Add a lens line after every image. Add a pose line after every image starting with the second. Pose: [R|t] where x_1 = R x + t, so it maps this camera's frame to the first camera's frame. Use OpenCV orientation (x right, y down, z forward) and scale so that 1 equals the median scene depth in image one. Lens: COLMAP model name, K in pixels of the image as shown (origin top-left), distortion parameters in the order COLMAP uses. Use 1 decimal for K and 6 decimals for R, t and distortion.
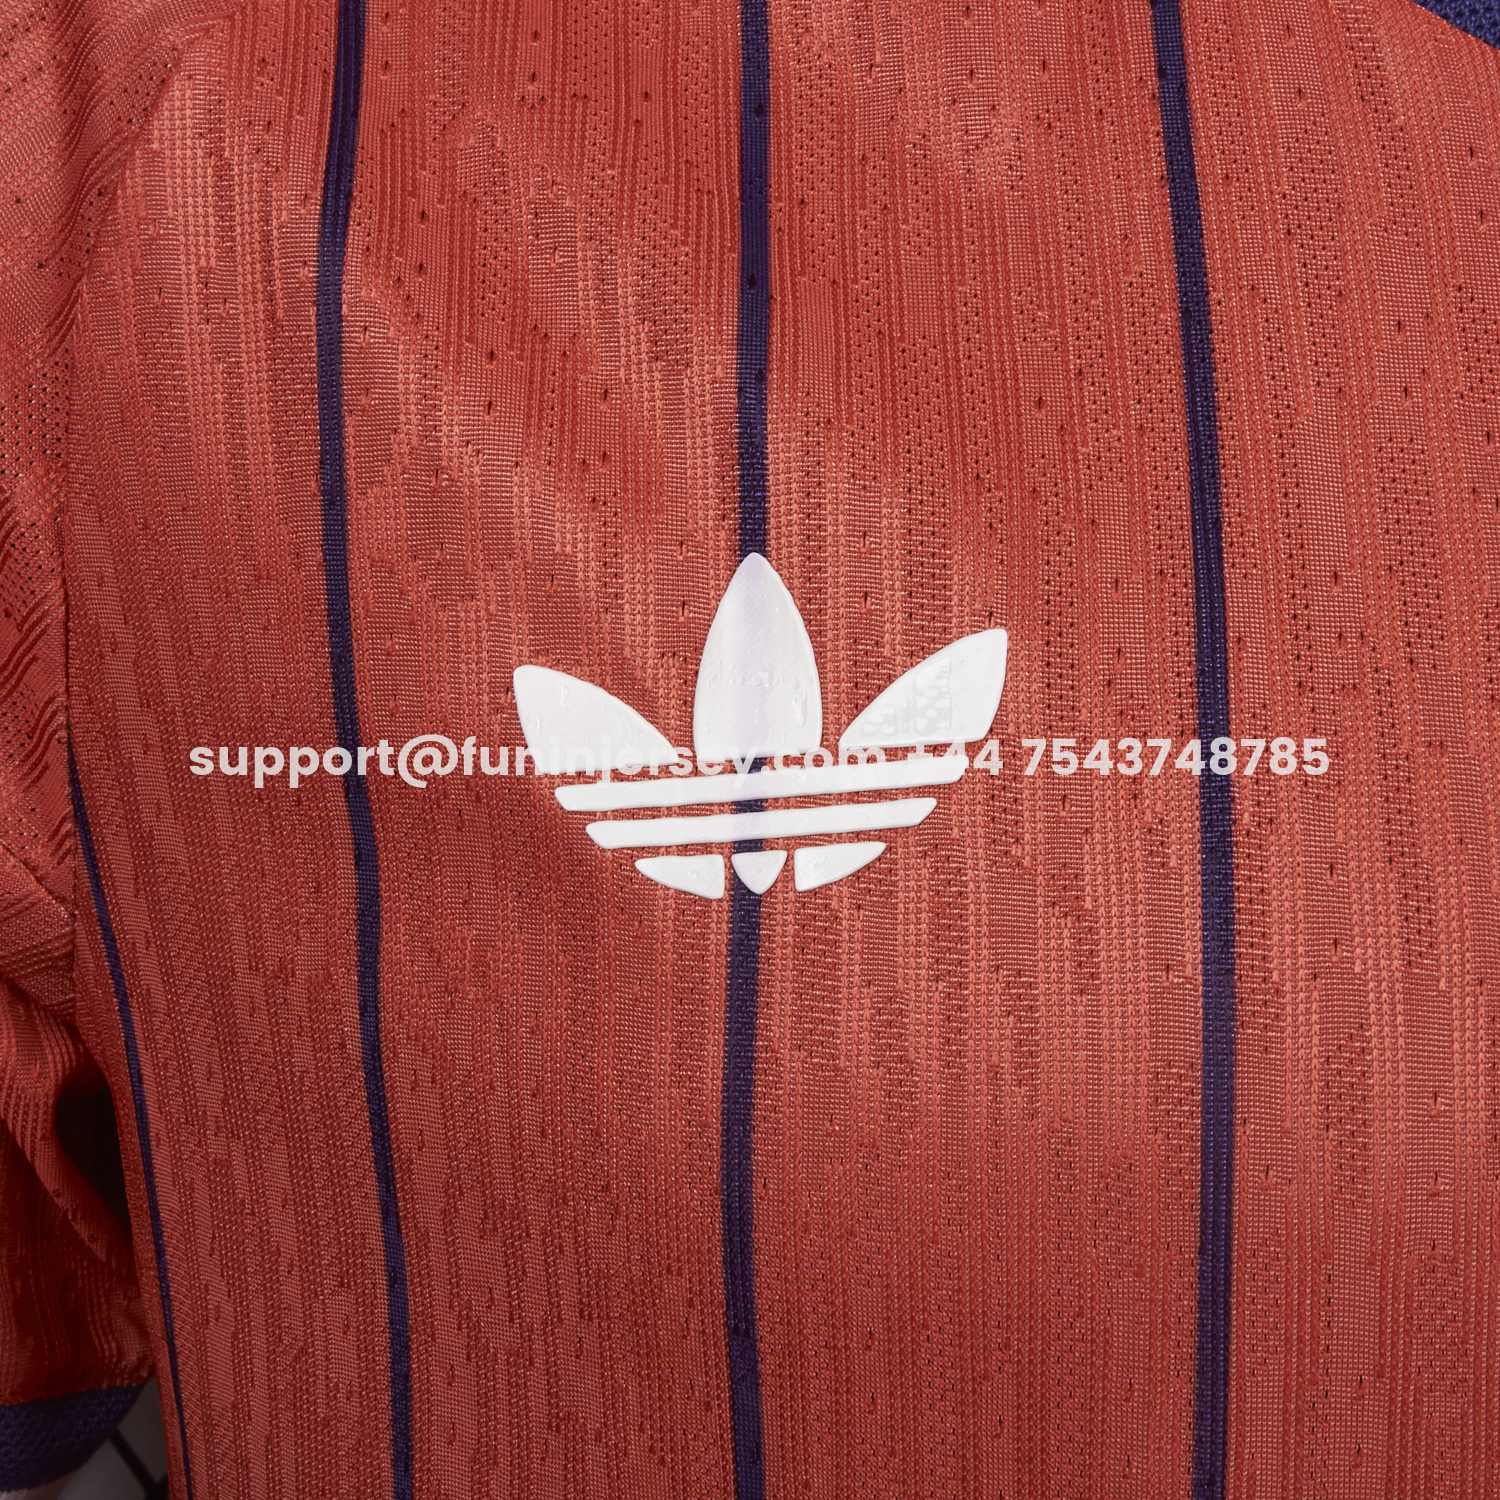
lens RADIAL K [[2651.0, 0, 750.0], [0, 2651.0, 750.0], [0, 0, 1]] dist [-0.051837, -0.117106]
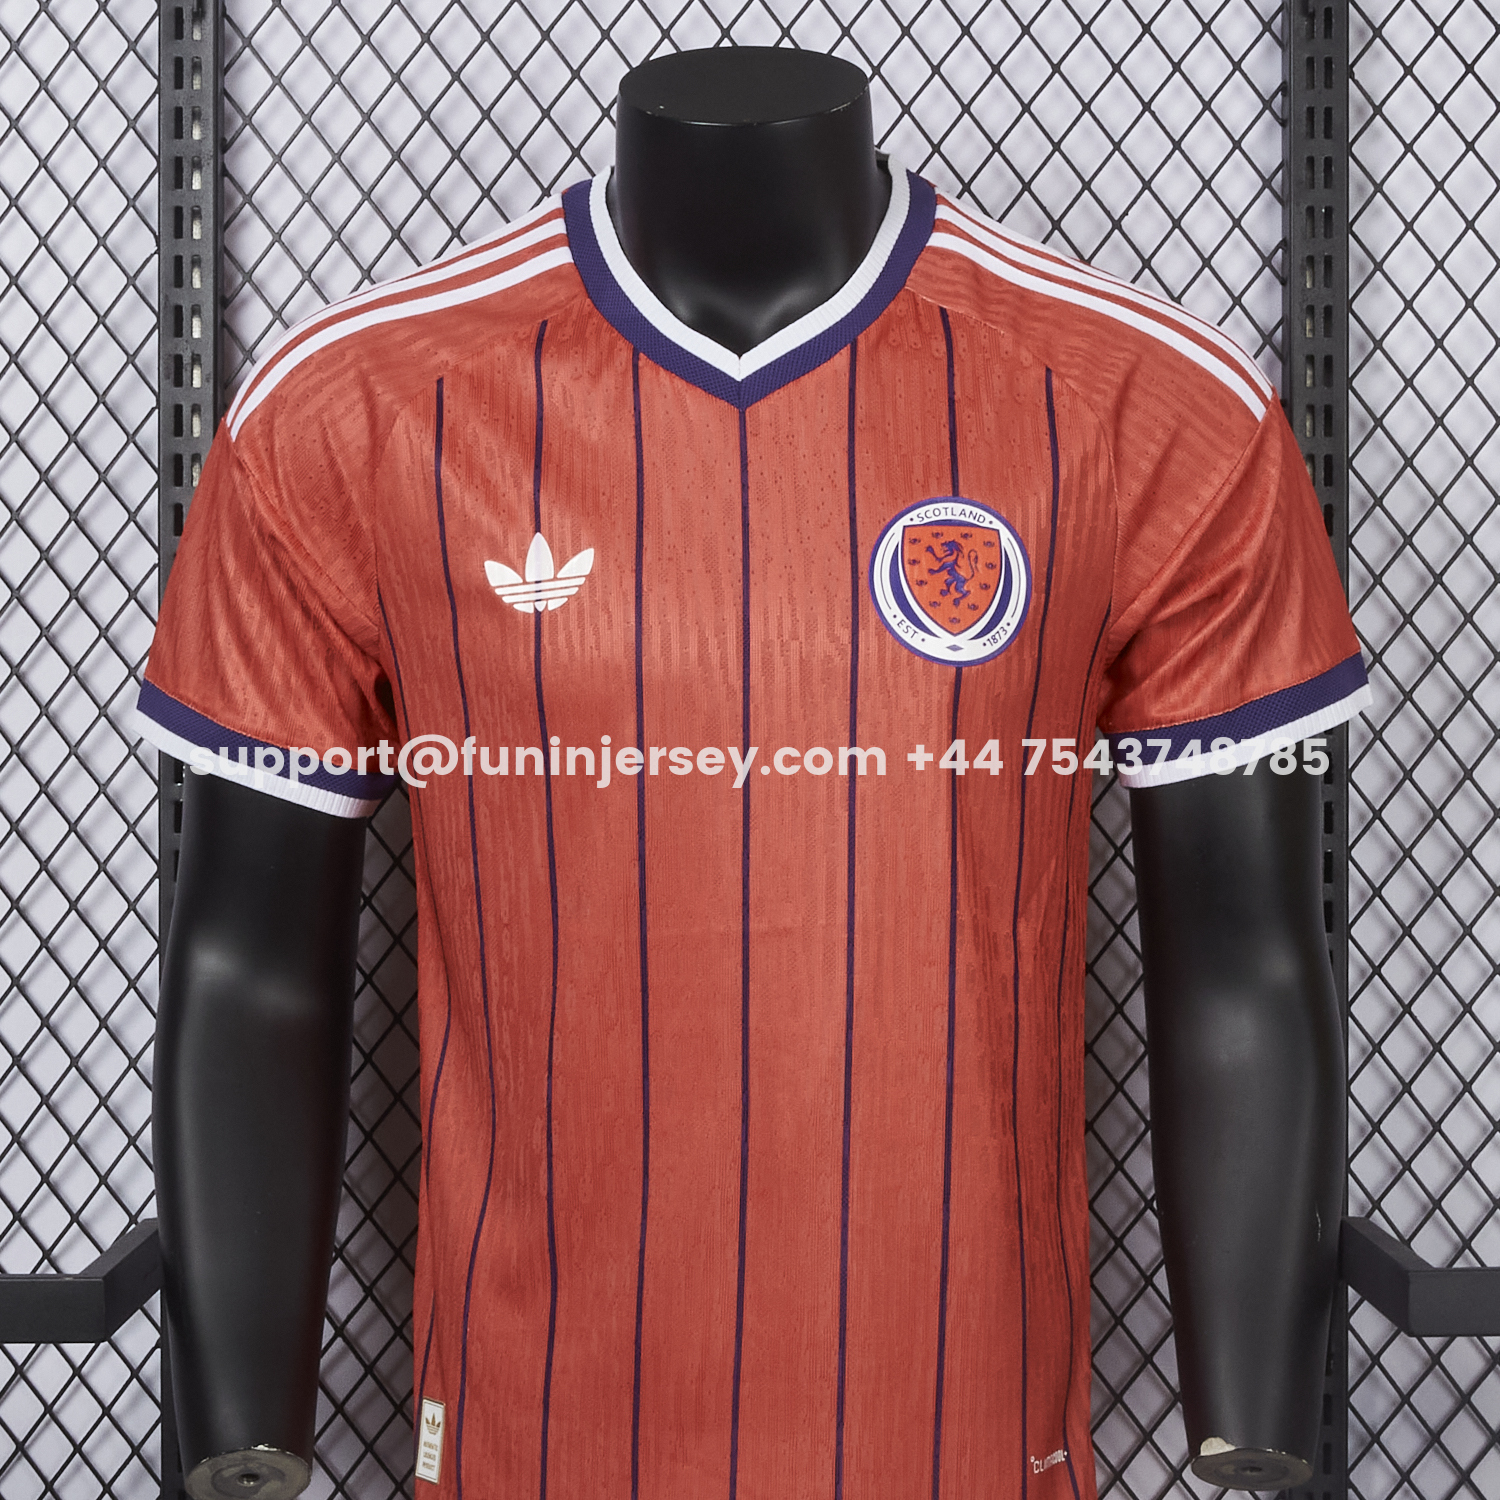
lens RADIAL K [[3192.1, 0, 675.8], [0, 3192.1, 751.1], [0, 0, 1]] dist [-0.088749, -0.023446]
pose [[0.994113, -0.039094, -0.101045, 0.714959], [0.045398, 0.997113, 0.060865, -0.025159], [0.098374, -0.065094, 0.993018, -4.043023]]
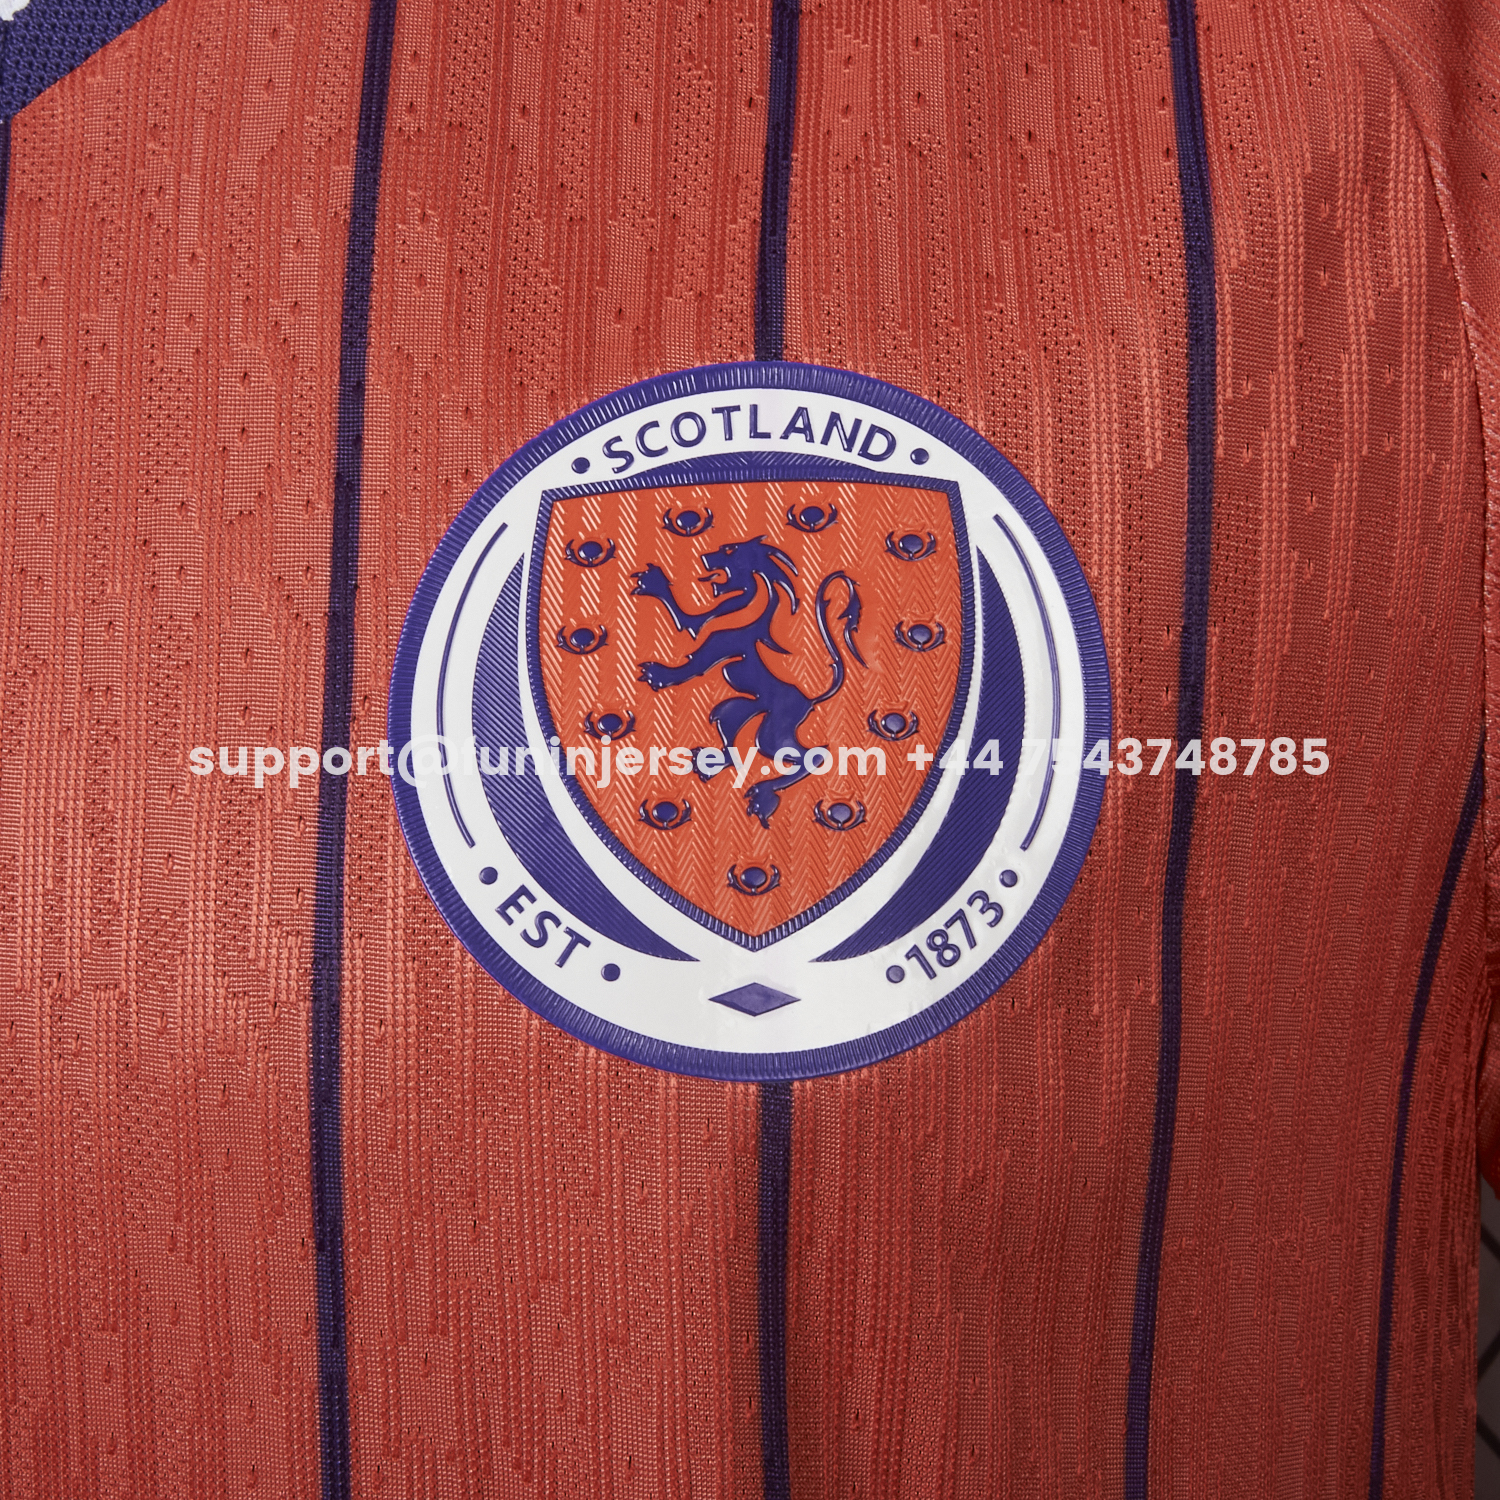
lens RADIAL K [[2651.0, 0, 750.0], [0, 2651.0, 750.0], [0, 0, 1]] dist [-0.051837, -0.117106]
pose [[0.952474, -0.095682, -0.289203, 0.932352], [0.101637, 0.994806, 0.005606, 0.041918], [0.287165, -0.034734, 0.957251, 0.024668]]
